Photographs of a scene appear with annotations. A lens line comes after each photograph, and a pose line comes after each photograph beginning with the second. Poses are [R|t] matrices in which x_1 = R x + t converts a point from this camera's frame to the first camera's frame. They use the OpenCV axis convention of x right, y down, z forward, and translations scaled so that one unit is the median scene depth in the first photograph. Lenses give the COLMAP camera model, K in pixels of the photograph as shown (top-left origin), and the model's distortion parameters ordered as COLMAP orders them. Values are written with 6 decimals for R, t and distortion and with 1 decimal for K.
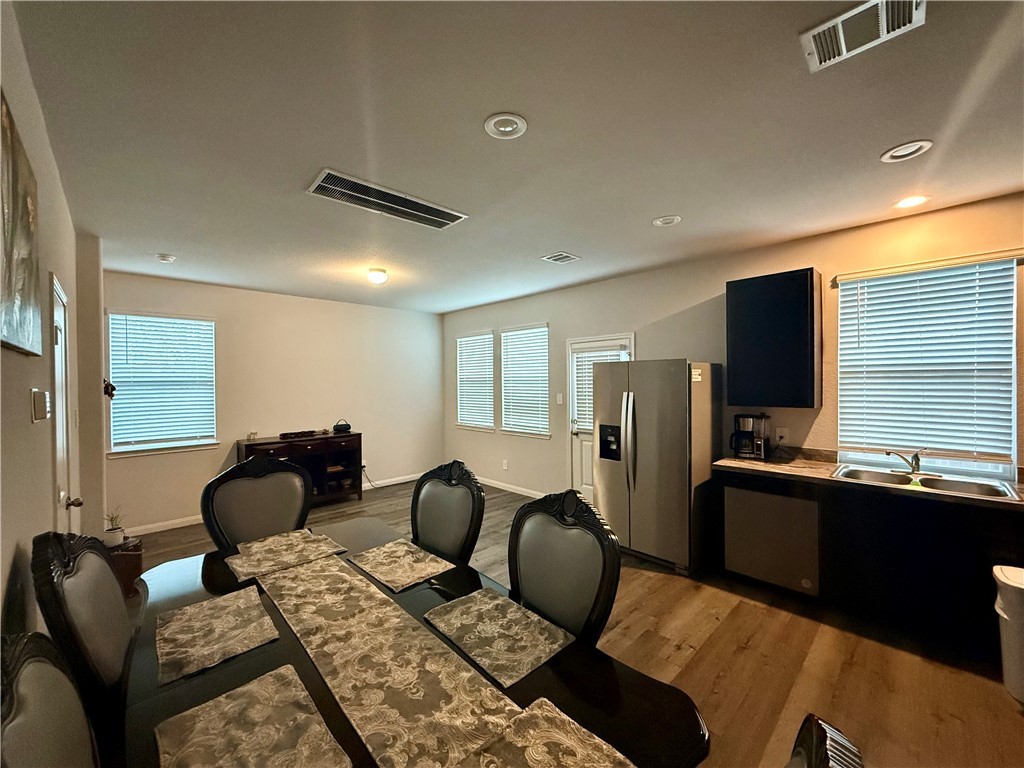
lens RADIAL K [[406.2, 0, 509.9], [0, 406.2, 384.5], [0, 0, 1]] dist [-0.000128, 0.000093]
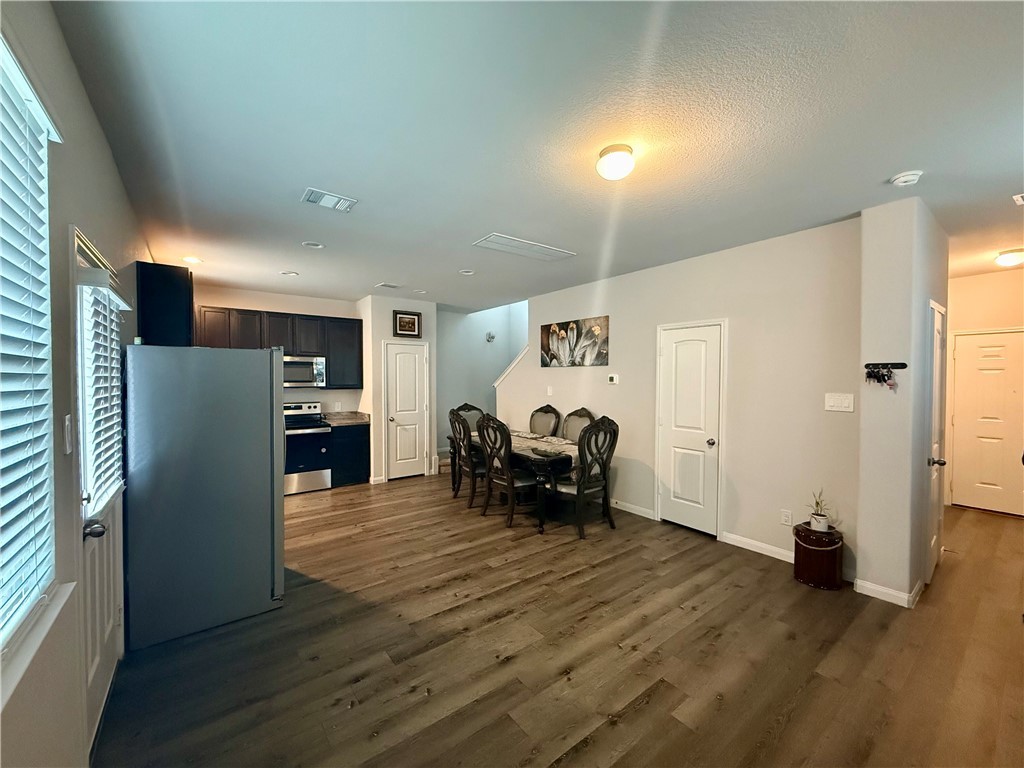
lens RADIAL K [[406.2, 0, 512.2], [0, 406.2, 383.1], [0, 0, 1]] dist [-0.000128, 0.000093]
pose [[-0.992846, 0.005123, 0.119292, -0.407905], [0.008057, 0.999677, 0.024120, -0.010901], [-0.119130, 0.024908, -0.992566, 2.470178]]
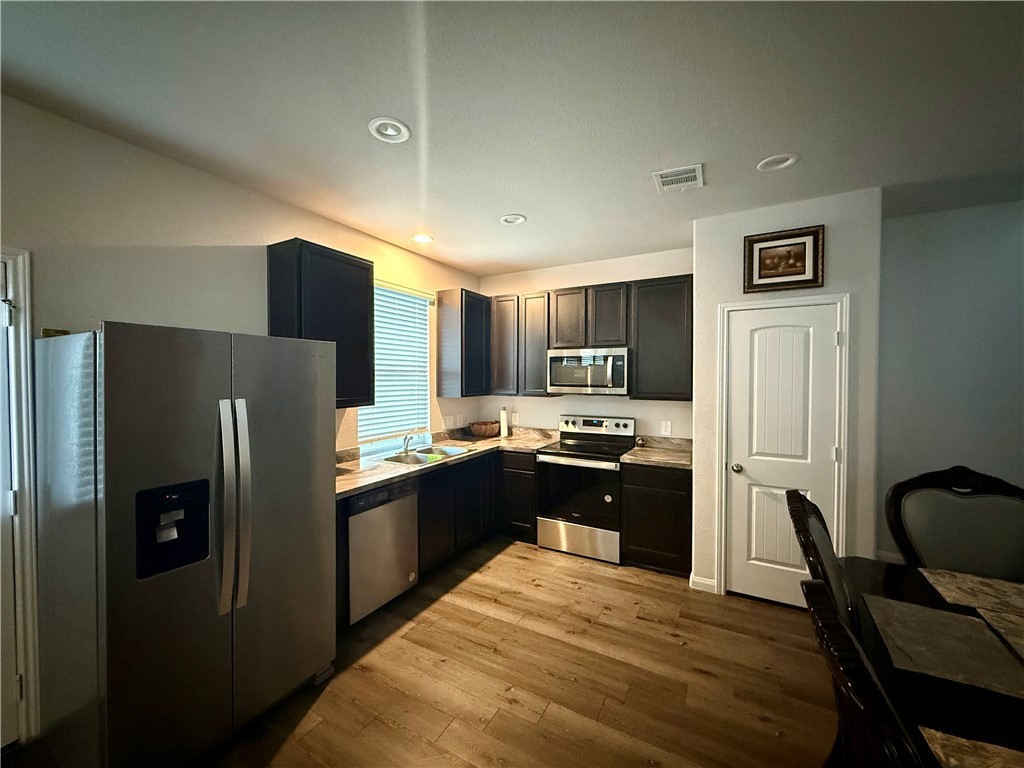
lens RADIAL K [[406.2, 0, 505.9], [0, 406.2, 384.1], [0, 0, 1]] dist [-0.000128, 0.000093]
pose [[-0.269203, -0.009308, 0.963038, -0.337500], [0.010523, 0.999865, 0.012605, -0.004007], [-0.963026, 0.013528, -0.269069, 1.131041]]
